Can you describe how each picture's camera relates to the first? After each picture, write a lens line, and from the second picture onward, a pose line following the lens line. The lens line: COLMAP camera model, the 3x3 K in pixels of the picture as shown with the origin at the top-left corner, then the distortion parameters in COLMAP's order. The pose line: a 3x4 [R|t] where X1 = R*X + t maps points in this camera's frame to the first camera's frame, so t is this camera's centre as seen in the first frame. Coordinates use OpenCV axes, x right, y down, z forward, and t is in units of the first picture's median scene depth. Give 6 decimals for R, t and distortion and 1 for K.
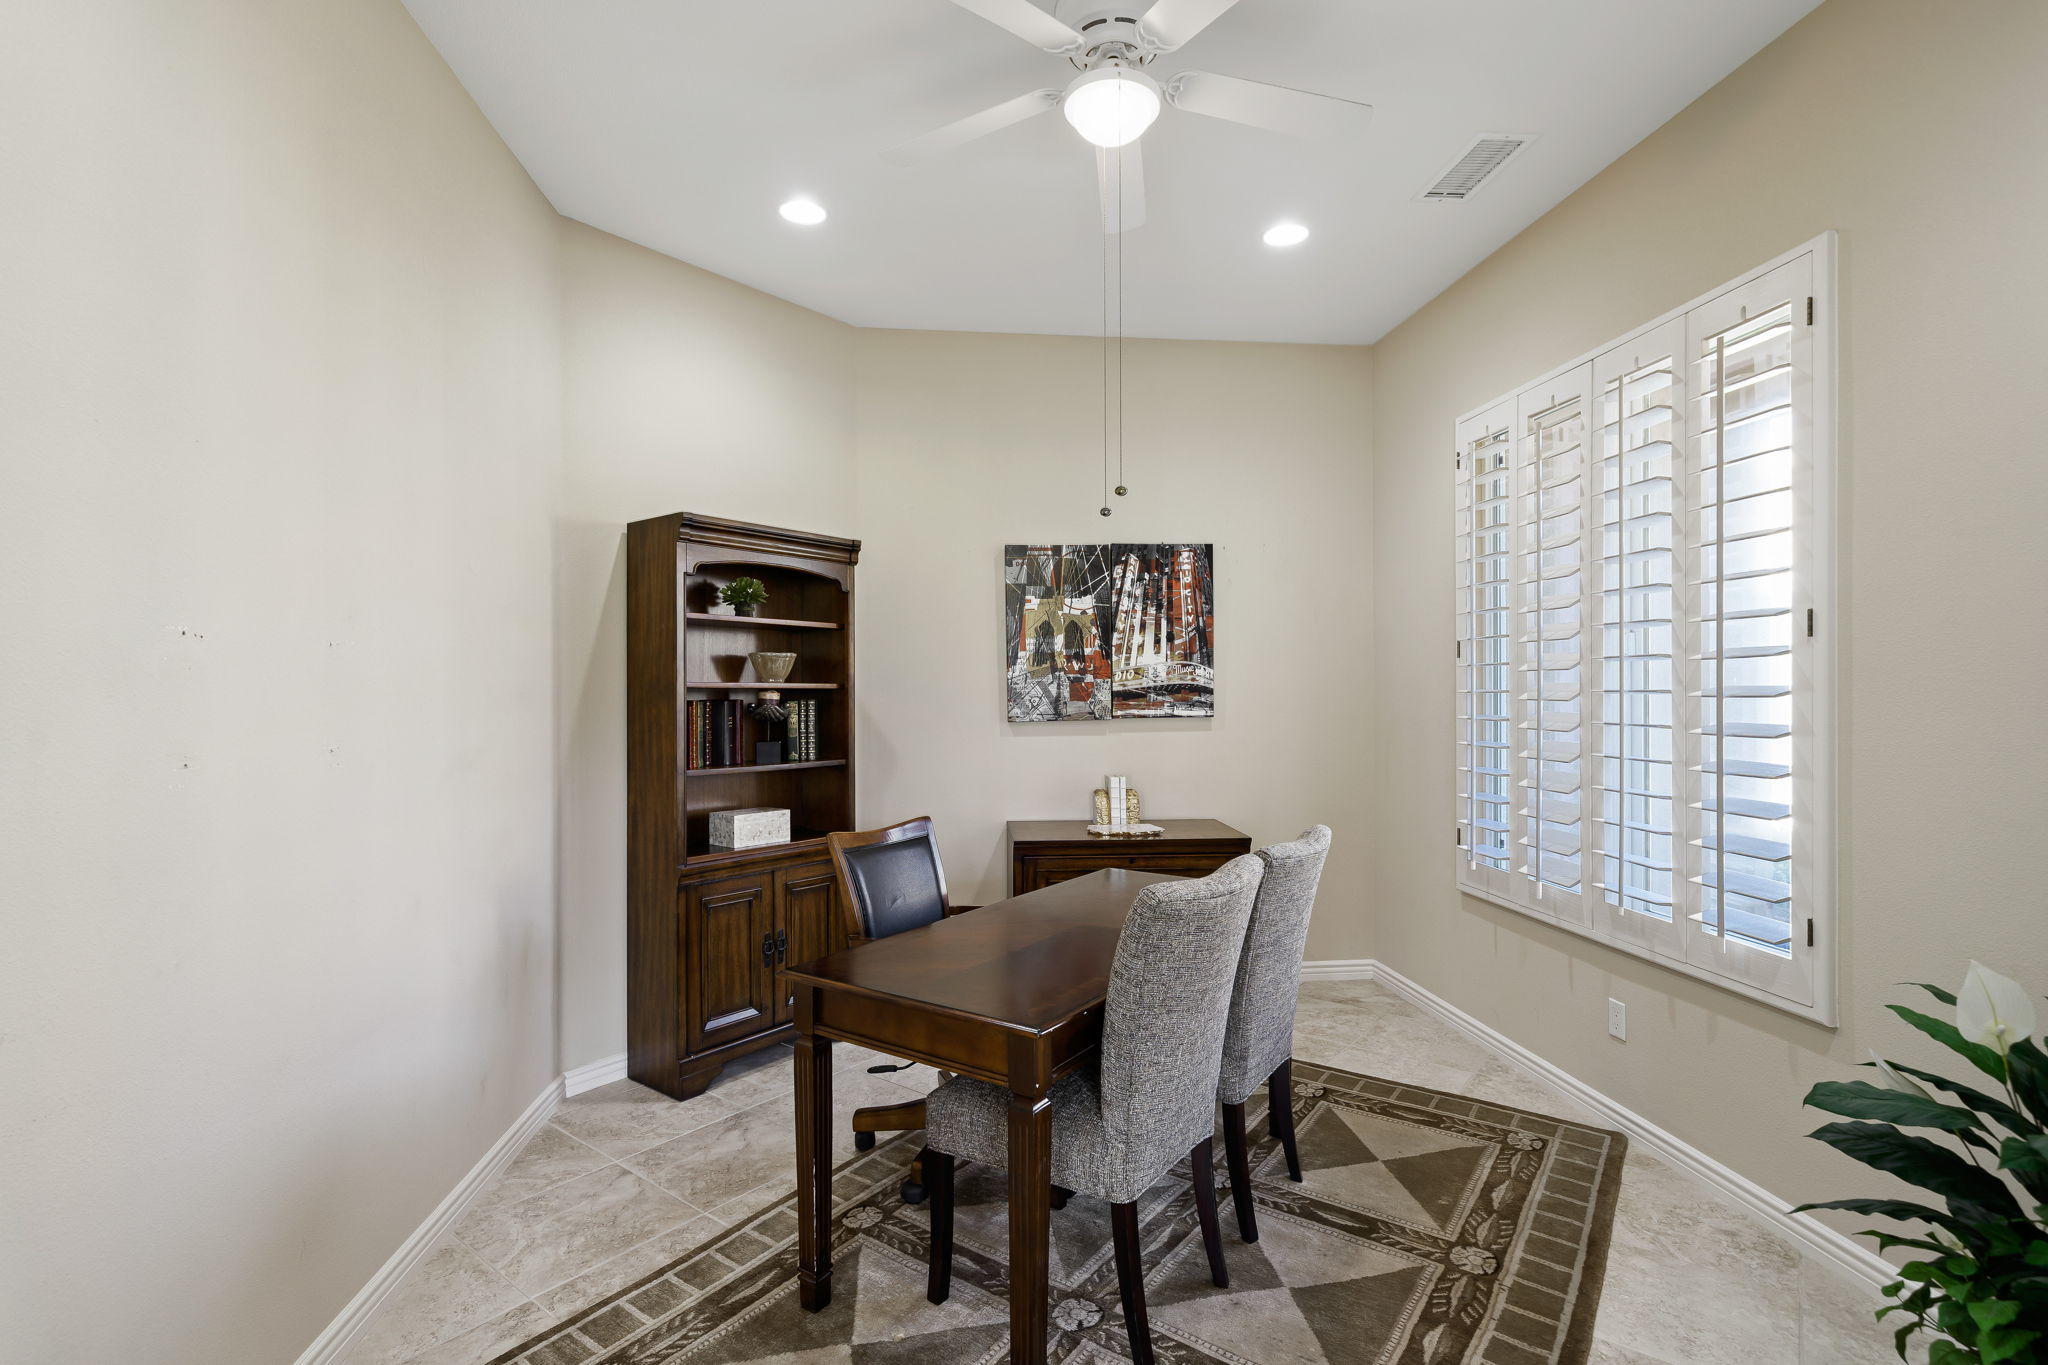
lens RADIAL K [[981.4, 0, 1023.3], [0, 981.4, 684.3], [0, 0, 1]] dist [0.000585, 0.000014]
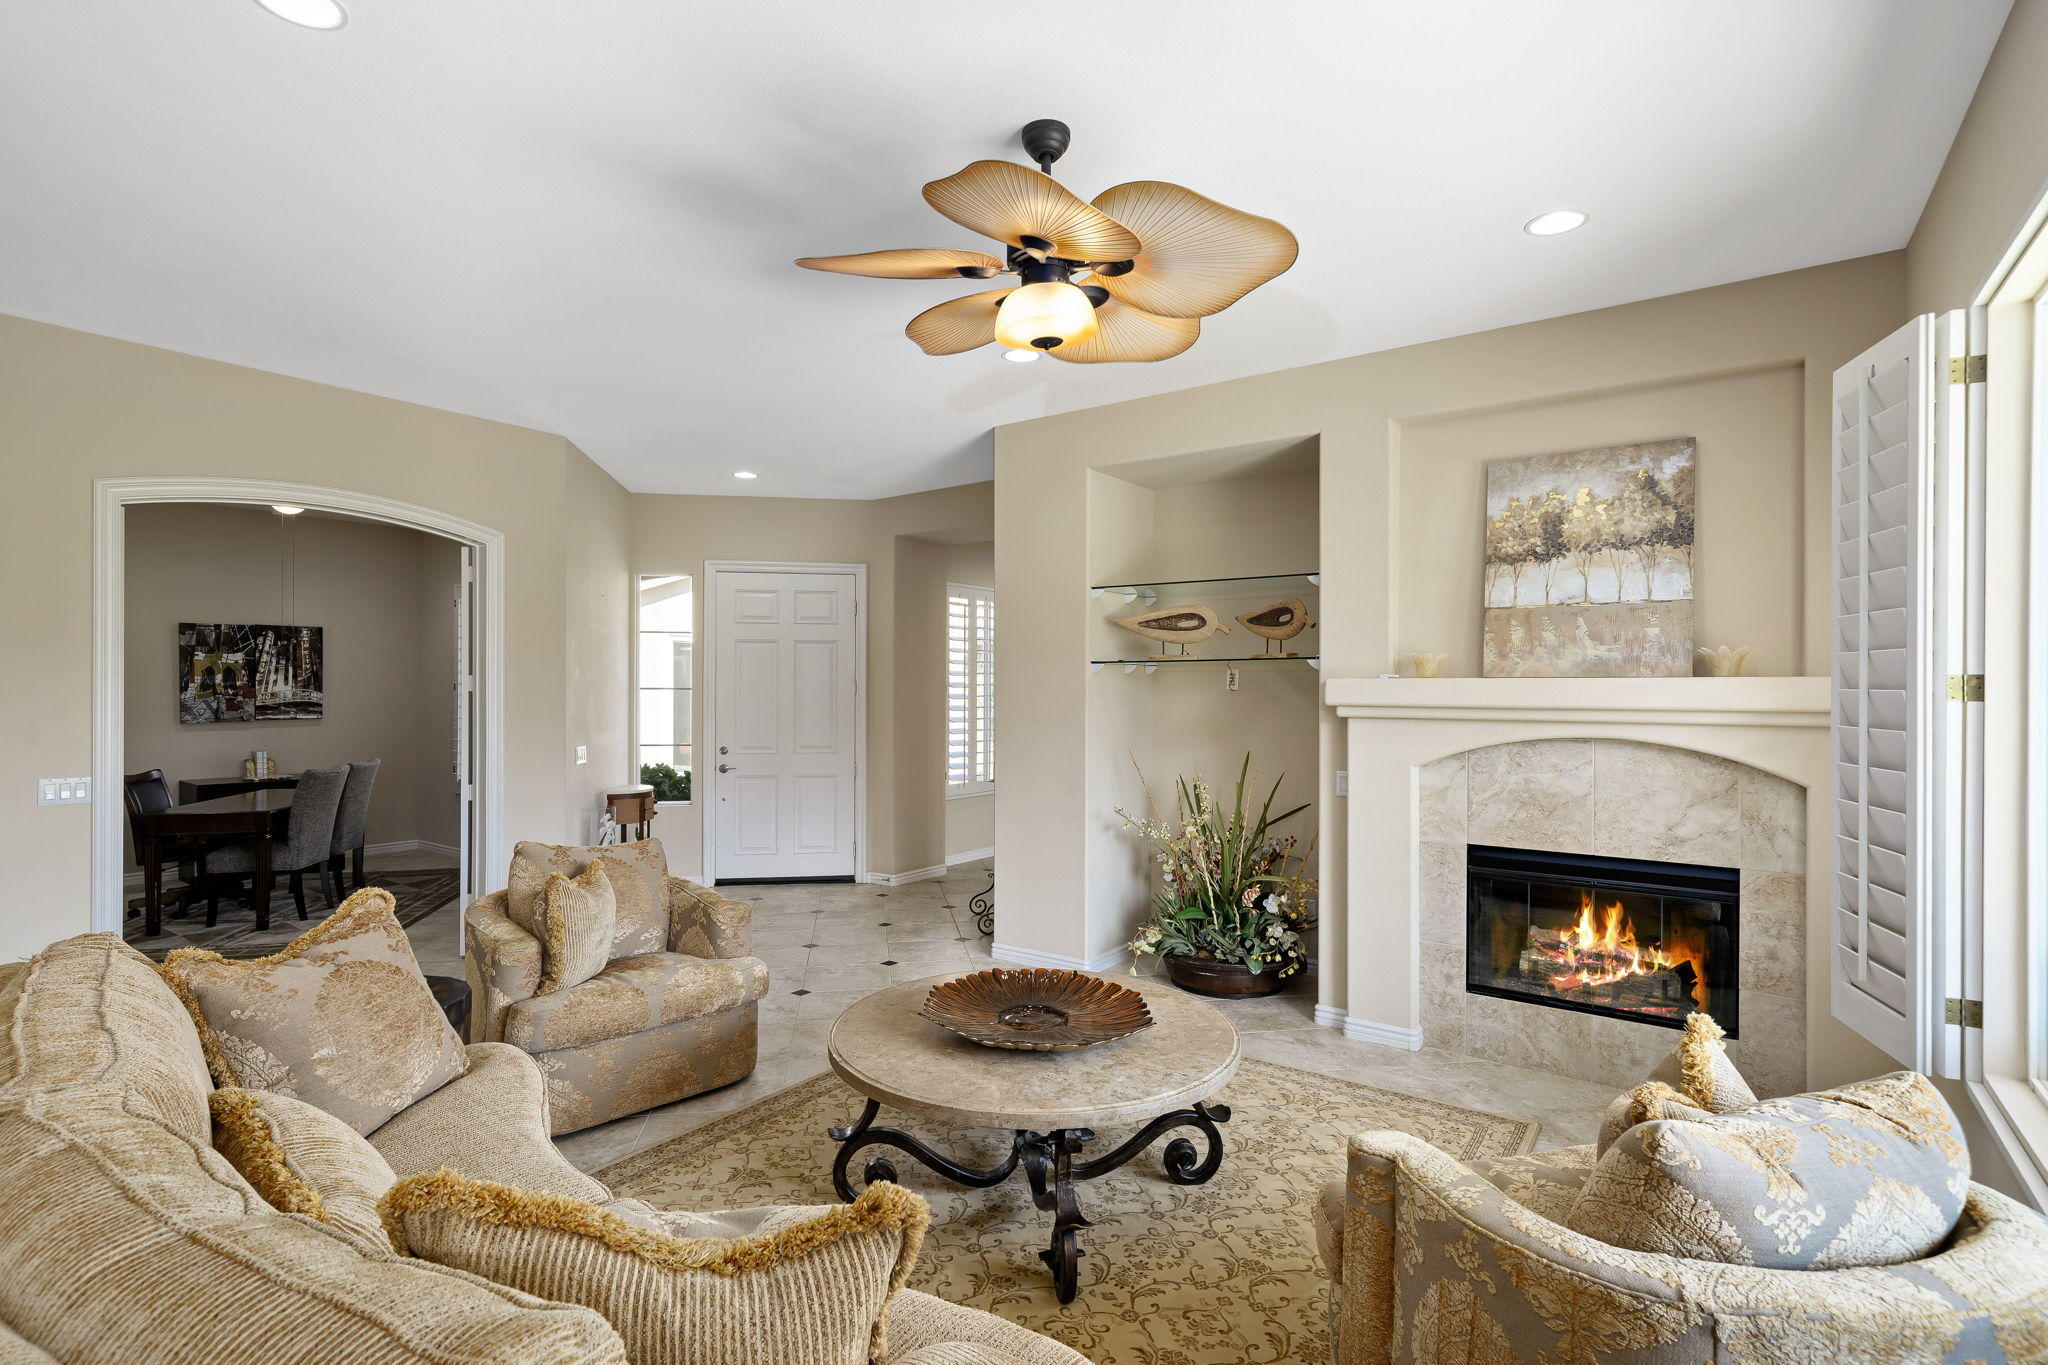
lens RADIAL K [[972.2, 0, 1025.4], [0, 972.2, 683.5], [0, 0, 1]] dist [0.000961, 0.000100]
pose [[0.670204, 0.007645, 0.742138, -0.294033], [-0.009500, 0.999953, -0.001721, -0.044428], [-0.742116, -0.005897, 0.670245, -1.281228]]
